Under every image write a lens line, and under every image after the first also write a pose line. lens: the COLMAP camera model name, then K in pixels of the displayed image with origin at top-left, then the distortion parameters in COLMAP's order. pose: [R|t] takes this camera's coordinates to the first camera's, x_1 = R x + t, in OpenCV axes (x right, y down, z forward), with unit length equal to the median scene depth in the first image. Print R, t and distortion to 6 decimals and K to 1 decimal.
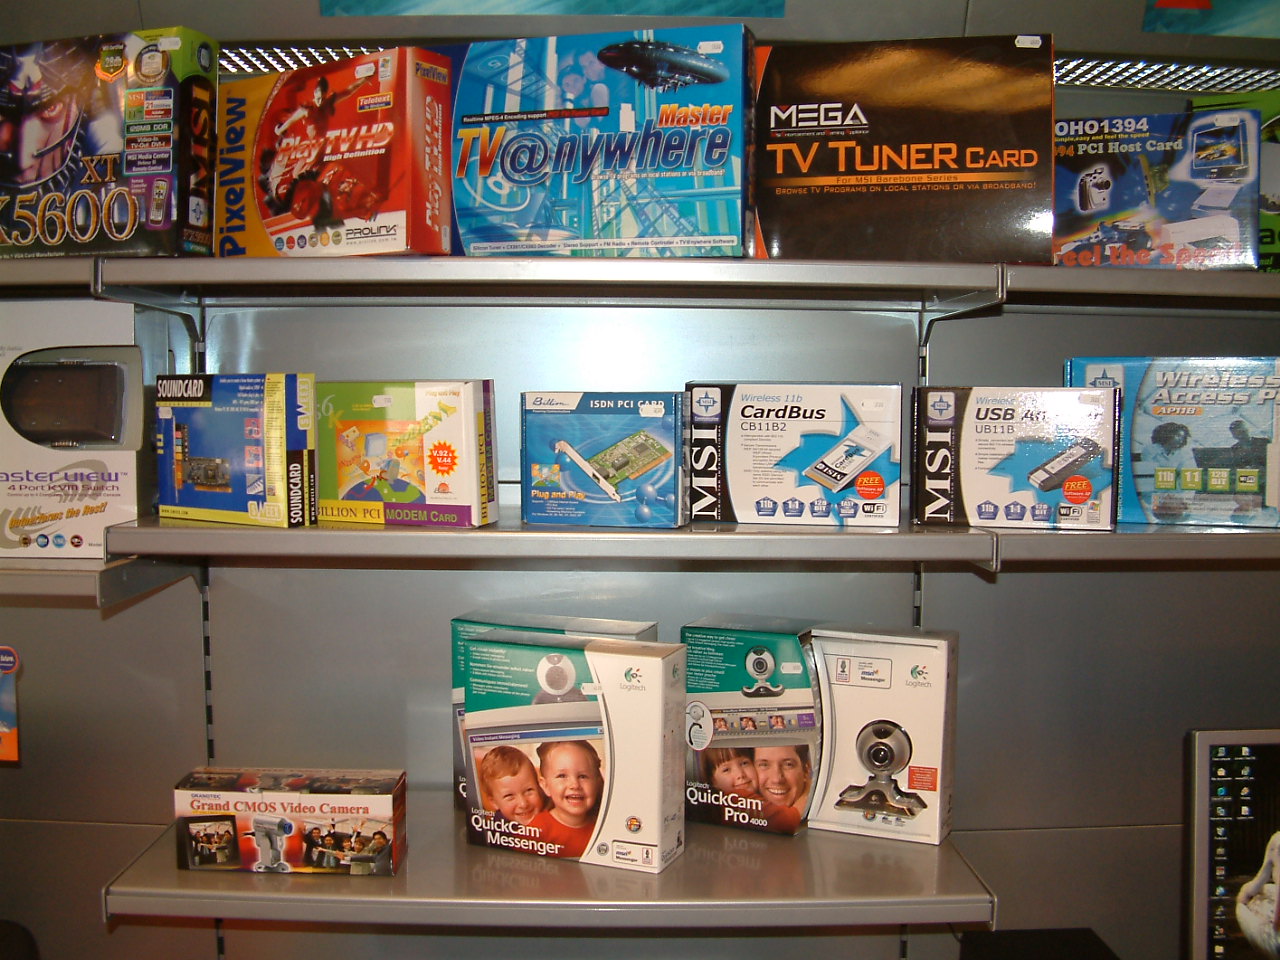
lens RADIAL K [[1347.6, 0, 640.0], [0, 1347.6, 480.0], [0, 0, 1]] dist [-0.214803, 0.148074]
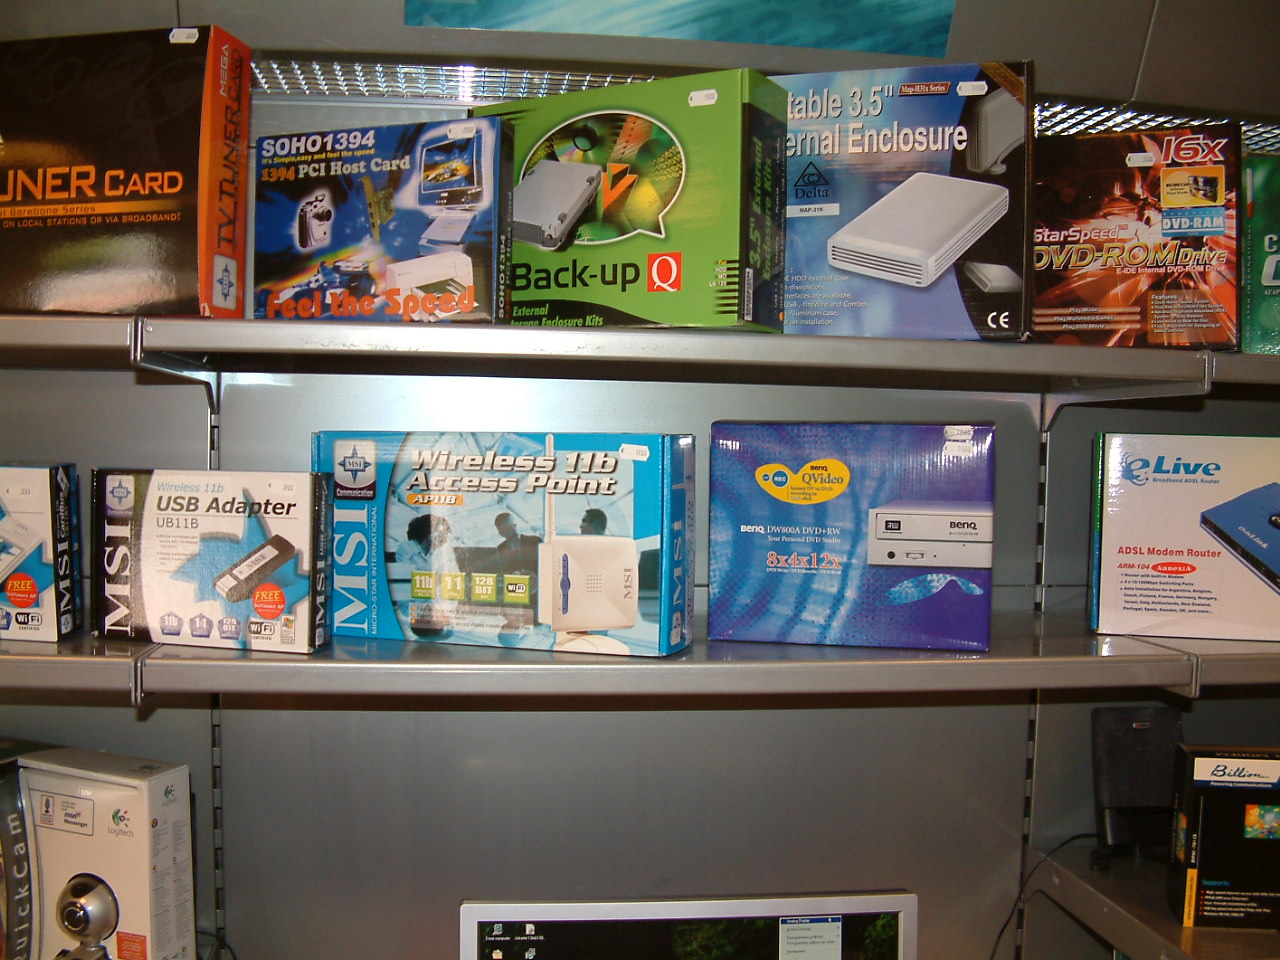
lens RADIAL K [[1347.6, 0, 640.0], [0, 1347.6, 480.0], [0, 0, 1]] dist [-0.214803, 0.148074]
pose [[0.993960, 0.011151, 0.109177, 0.471356], [-0.007459, 0.999388, -0.034163, -0.040198], [-0.109491, 0.033142, 0.993435, 0.188173]]
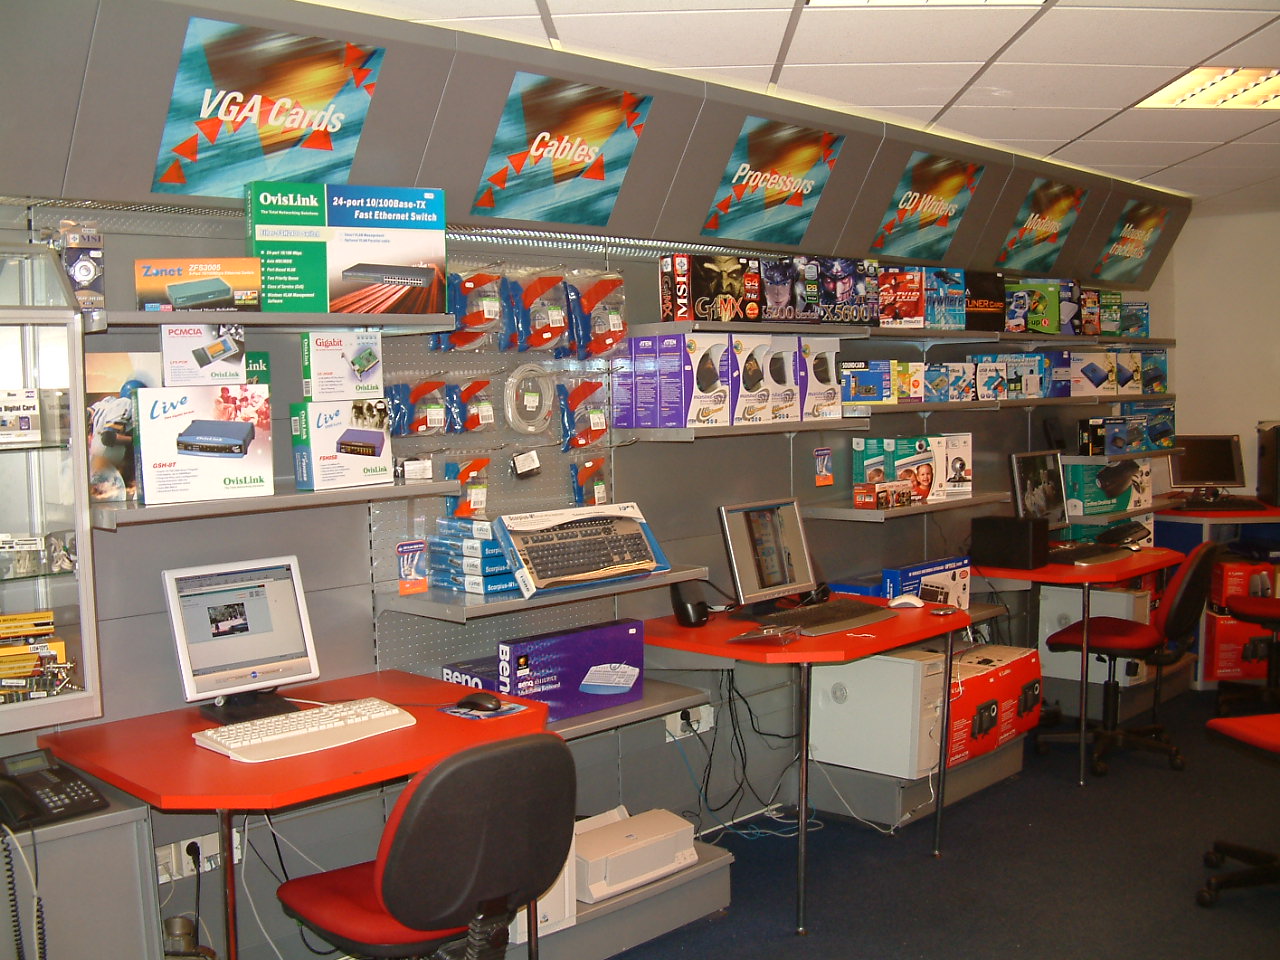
lens RADIAL K [[1347.6, 0, 640.0], [0, 1347.6, 480.0], [0, 0, 1]] dist [-0.214803, 0.148074]
pose [[0.711881, -0.073023, 0.698493, -3.179960], [0.075770, 0.996760, 0.026982, 0.087779], [-0.698201, 0.033716, 0.715108, -1.037781]]
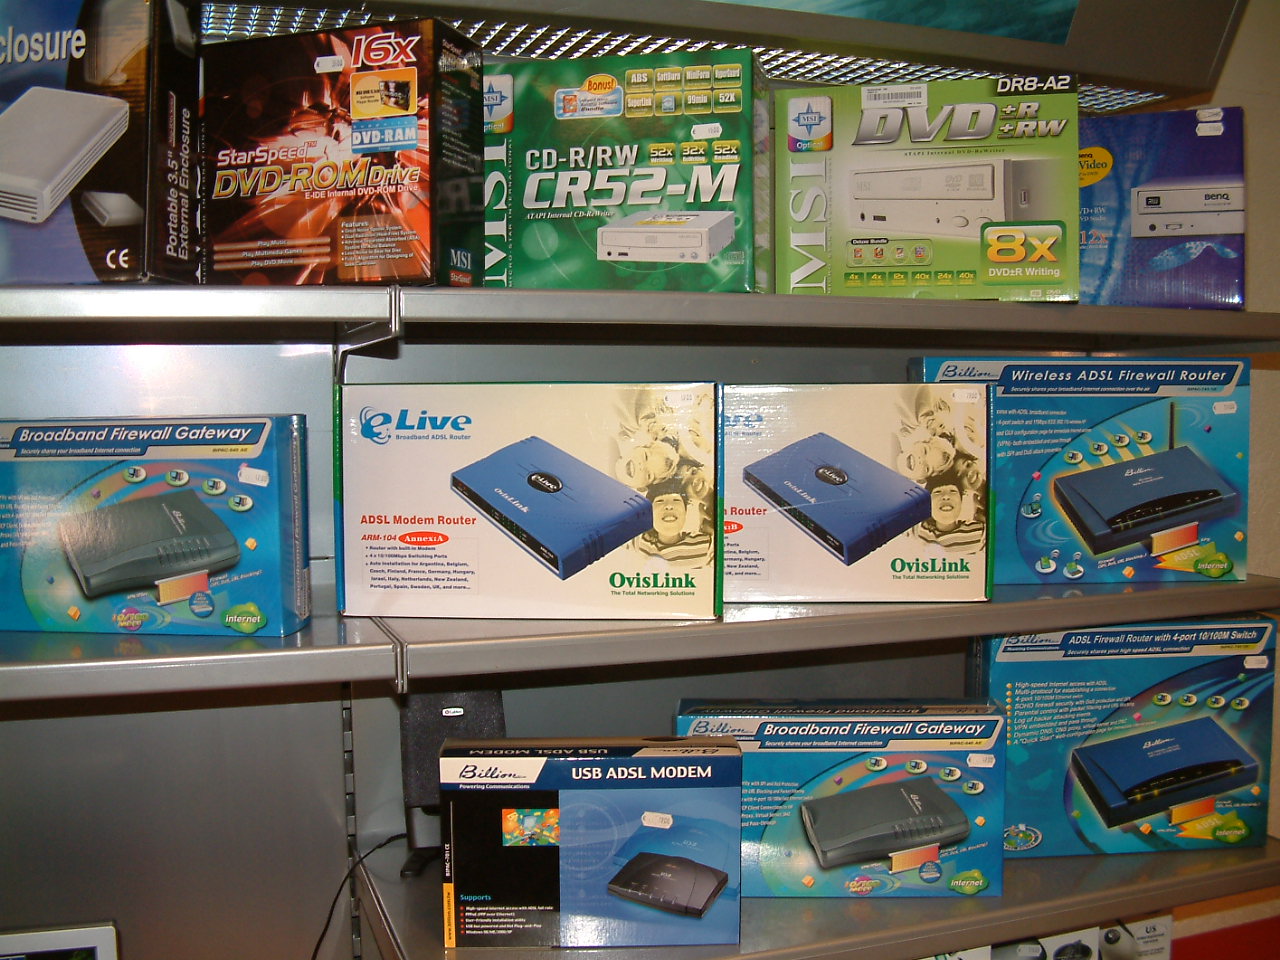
lens RADIAL K [[1347.6, 0, 640.0], [0, 1347.6, 480.0], [0, 0, 1]] dist [-0.214803, 0.148074]
pose [[0.947793, -0.030415, 0.317431, 0.818747], [0.029973, 0.999531, 0.006275, -0.049451], [-0.317473, 0.003567, 0.948260, 0.245189]]
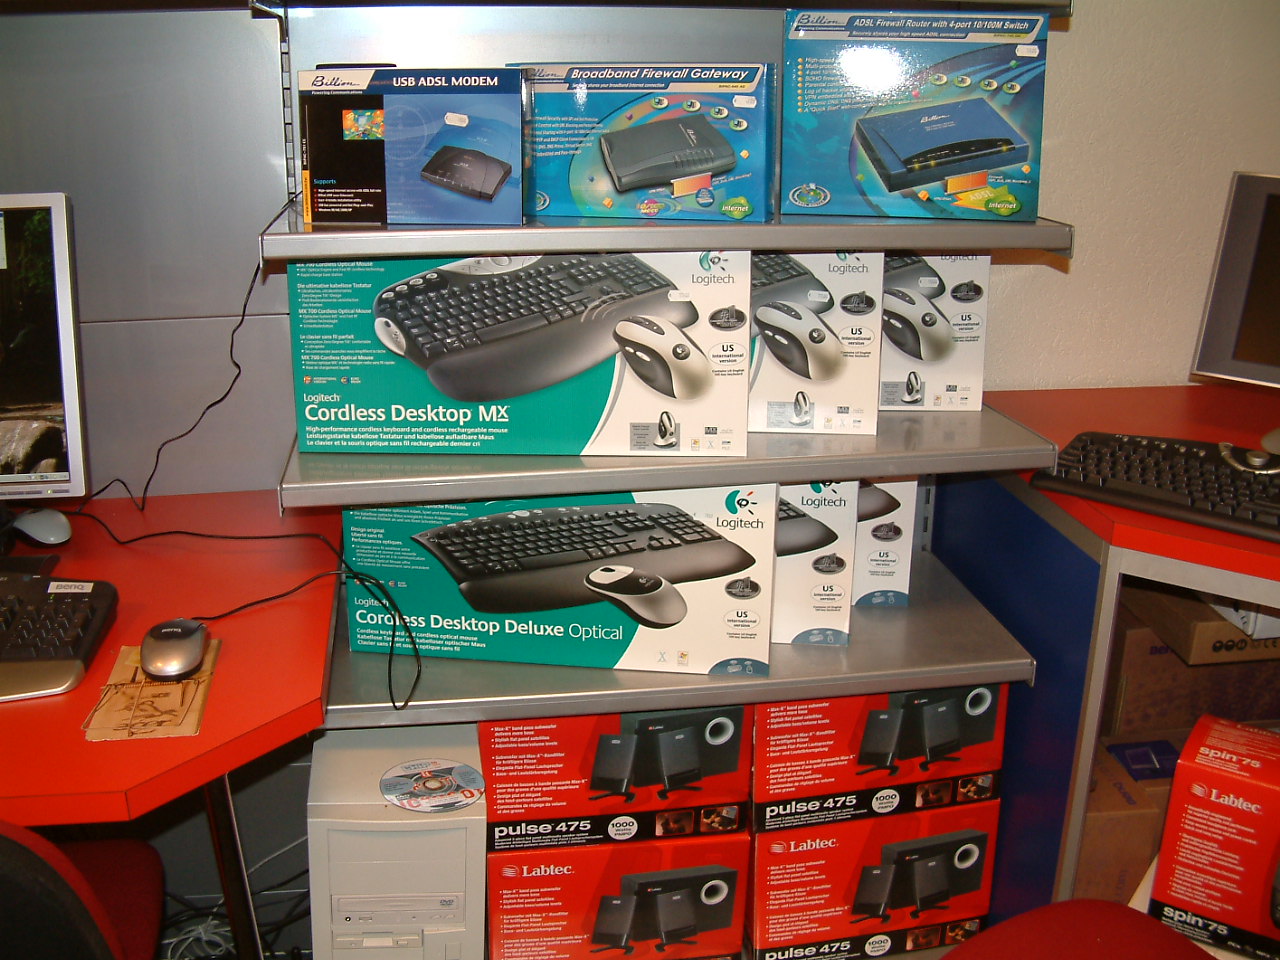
lens RADIAL K [[1347.6, 0, 640.0], [0, 1347.6, 480.0], [0, 0, 1]] dist [-0.214803, 0.148074]
pose [[0.989272, -0.044869, 0.139024, 1.062874], [0.010236, 0.970615, 0.240421, 0.187505], [-0.145726, -0.236419, 0.960661, -0.069782]]
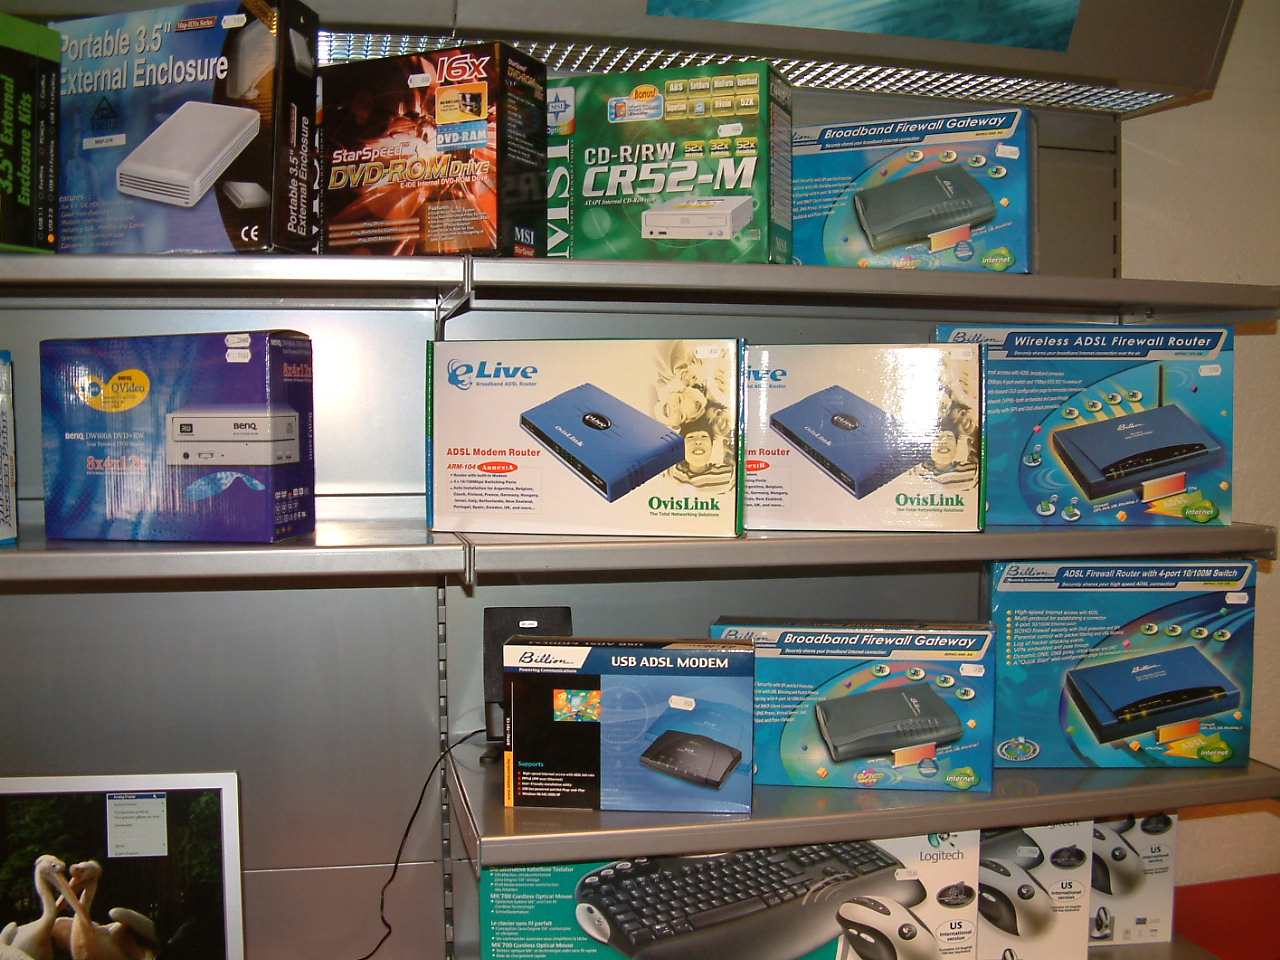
lens RADIAL K [[1347.6, 0, 640.0], [0, 1347.6, 480.0], [0, 0, 1]] dist [-0.214803, 0.148074]
pose [[0.979141, -0.014951, 0.202630, 0.853936], [0.017084, 0.999815, -0.008782, 0.008335], [-0.202461, 0.012060, 0.979216, 0.061606]]
